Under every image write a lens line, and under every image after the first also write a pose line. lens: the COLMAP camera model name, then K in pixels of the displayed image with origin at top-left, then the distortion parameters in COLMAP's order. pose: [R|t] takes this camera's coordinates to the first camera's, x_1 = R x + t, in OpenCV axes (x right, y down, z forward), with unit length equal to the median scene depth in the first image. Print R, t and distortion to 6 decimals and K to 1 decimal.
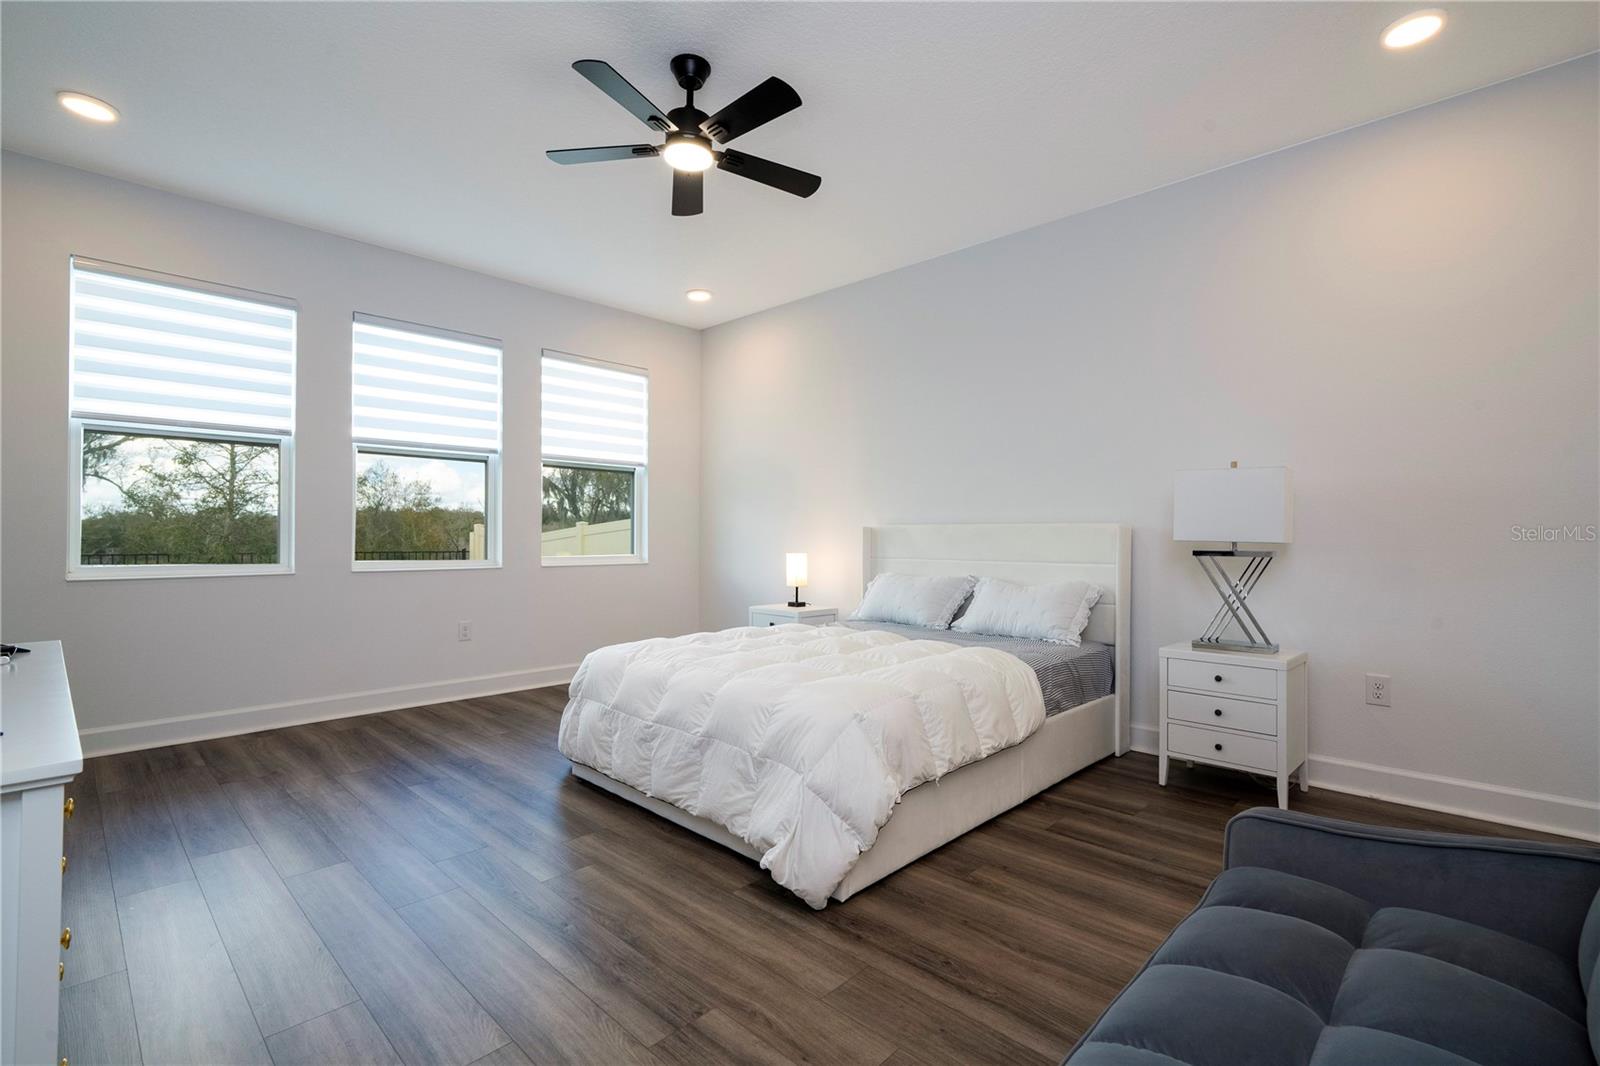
lens RADIAL K [[710.2, 0, 806.6], [0, 710.2, 533.8], [0, 0, 1]] dist [-0.000966, 0.000476]
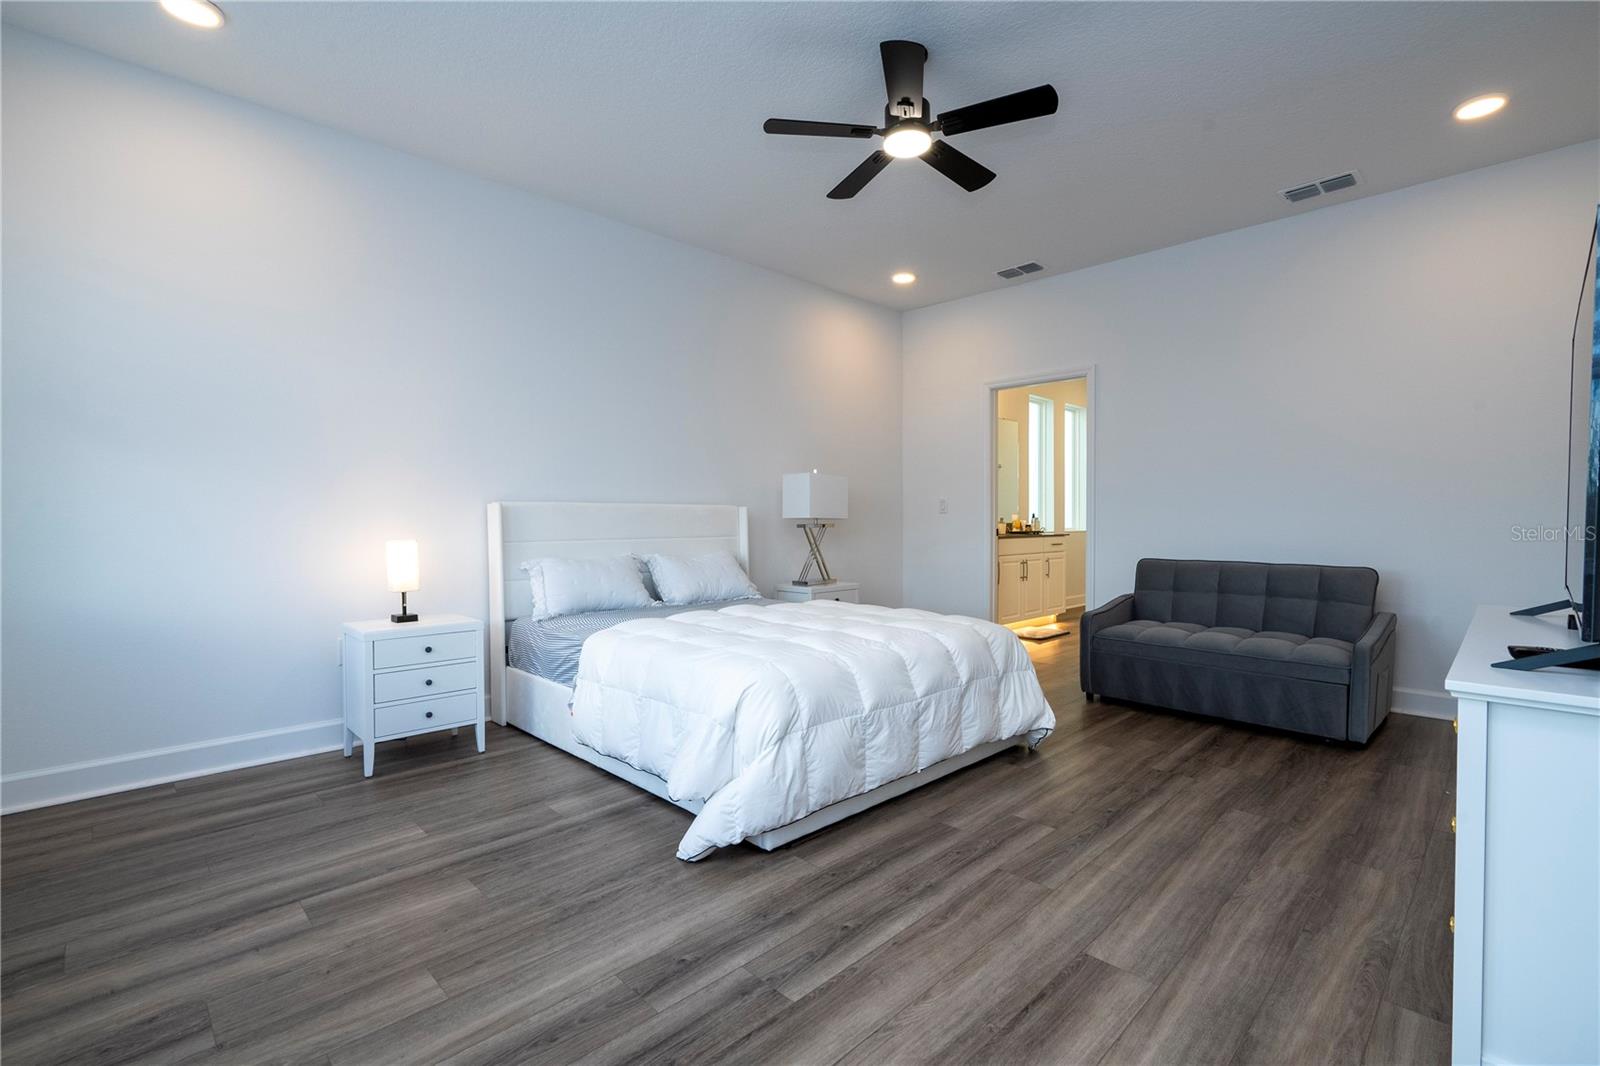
lens RADIAL K [[710.2, 0, 806.6], [0, 710.2, 533.8], [0, 0, 1]] dist [-0.000966, 0.000476]
pose [[0.038266, -0.027002, 0.998903, -1.130357], [-0.006177, 0.999609, 0.027258, 0.000685], [-0.999249, -0.007214, 0.038084, 1.027796]]
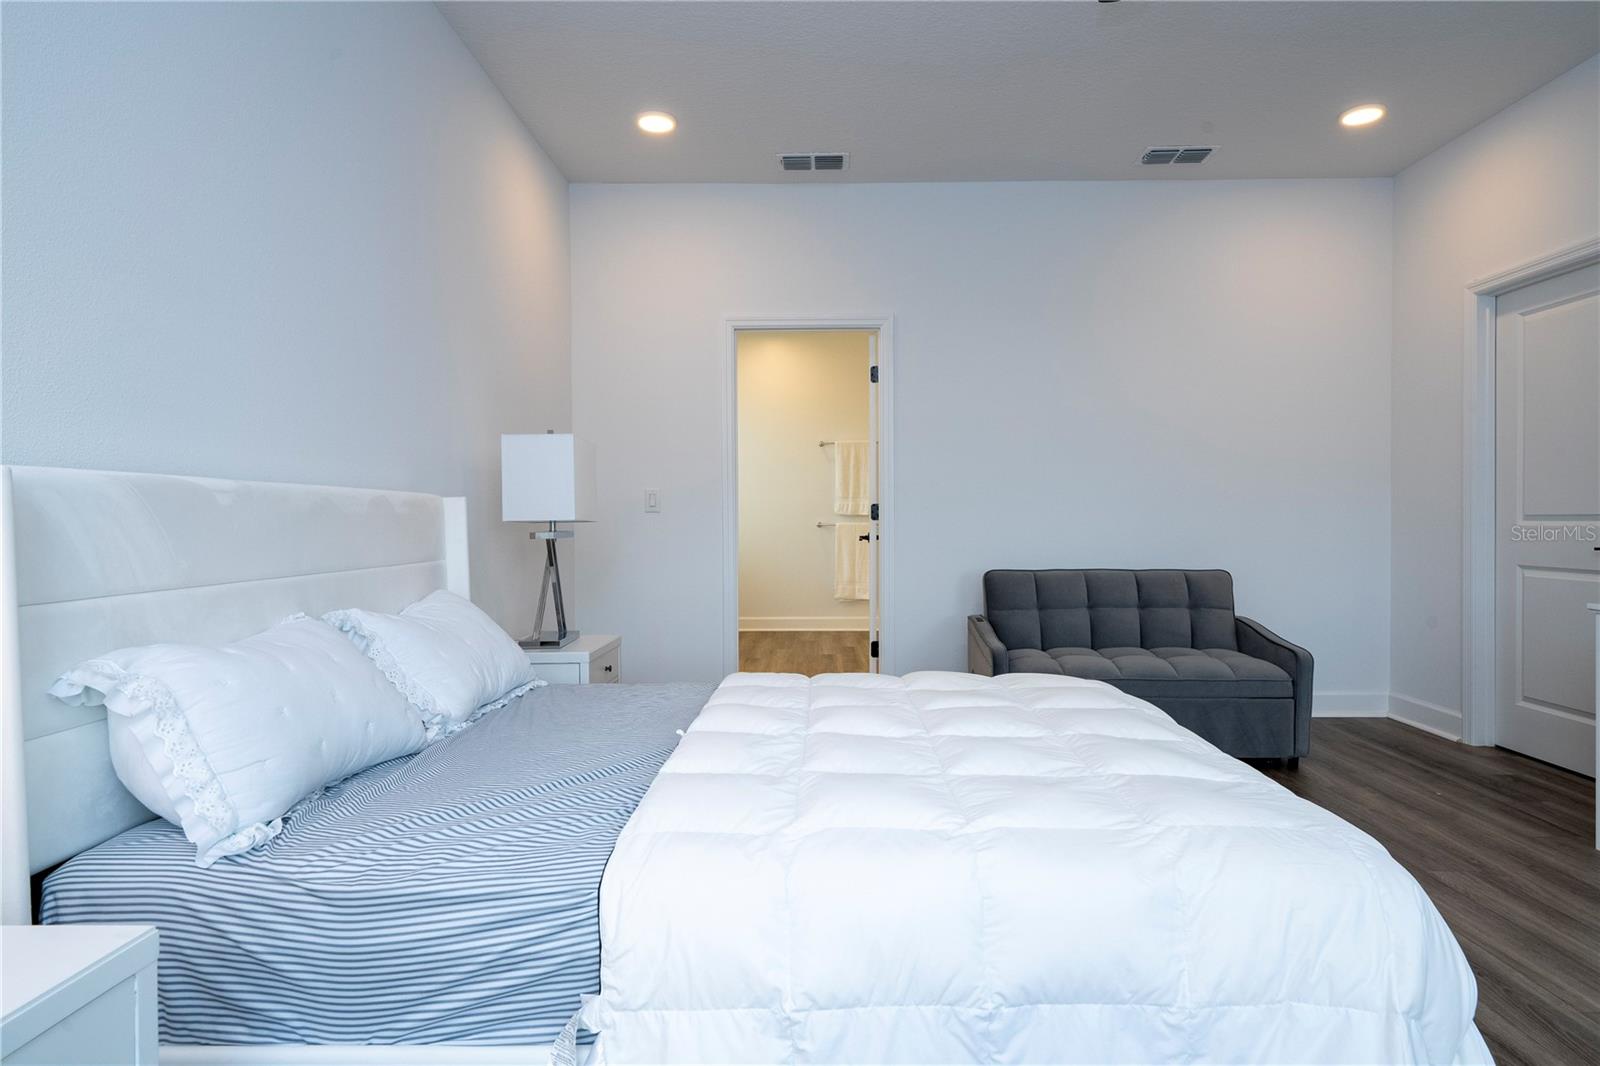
lens RADIAL K [[915.6, 0, 800.0], [0, 915.6, 533.0], [0, 0, 1]] dist [0.015730, -0.000050]
pose [[-0.675360, -0.015812, 0.737318, -0.493921], [-0.002450, 0.999813, 0.019197, -0.001684], [-0.737484, 0.011158, -0.675273, 1.651253]]
